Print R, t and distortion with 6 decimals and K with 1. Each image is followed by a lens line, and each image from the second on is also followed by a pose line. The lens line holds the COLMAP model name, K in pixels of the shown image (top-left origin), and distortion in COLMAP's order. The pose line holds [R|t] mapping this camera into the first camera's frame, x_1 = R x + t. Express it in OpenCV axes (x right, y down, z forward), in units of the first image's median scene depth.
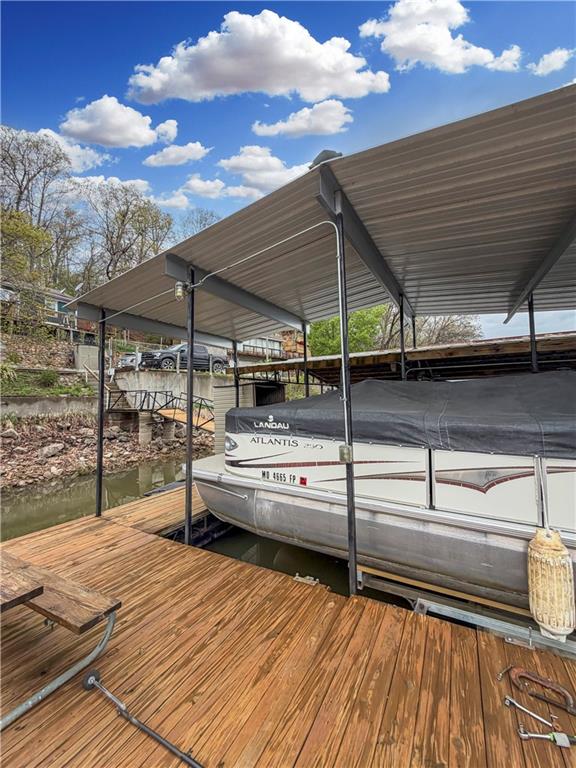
lens RADIAL K [[307.9, 0, 288.0], [0, 307.9, 384.0], [0, 0, 1]] dist [-0.001452, 0.000003]
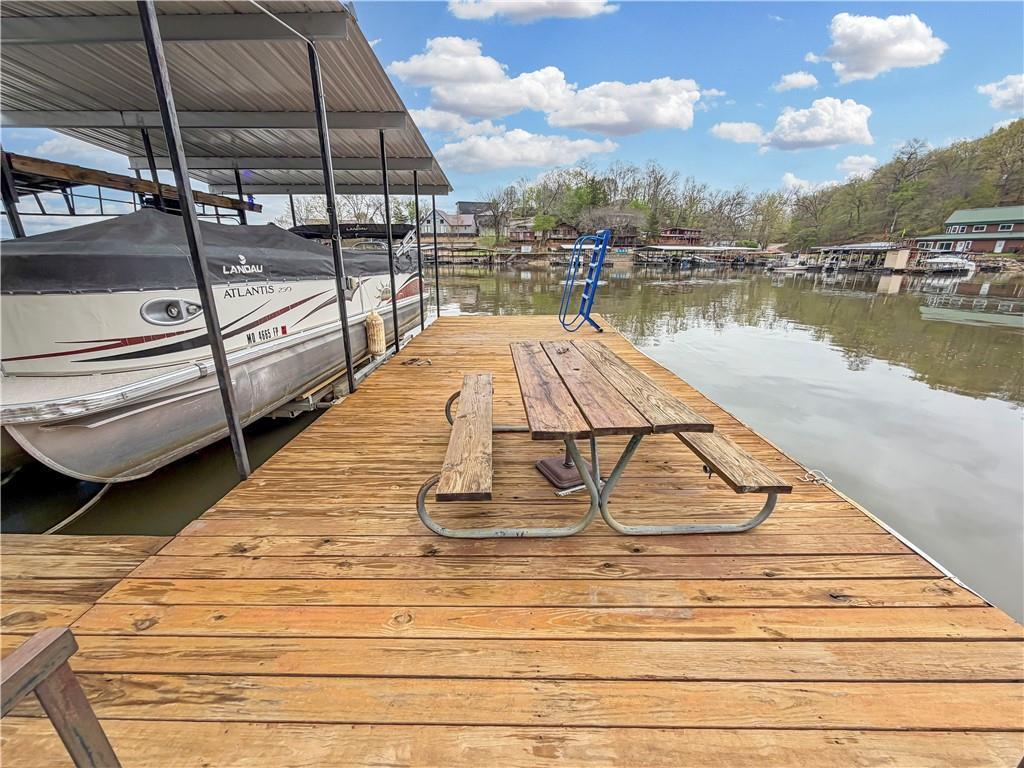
lens RADIAL K [[410.6, 0, 508.8], [0, 410.6, 385.7], [0, 0, 1]] dist [-0.001452, 0.000003]
pose [[-0.477325, -0.247291, 0.843213, -1.262552], [-0.036307, 0.964315, 0.262255, 0.124751], [-0.877976, 0.094567, -0.469270, 0.949208]]
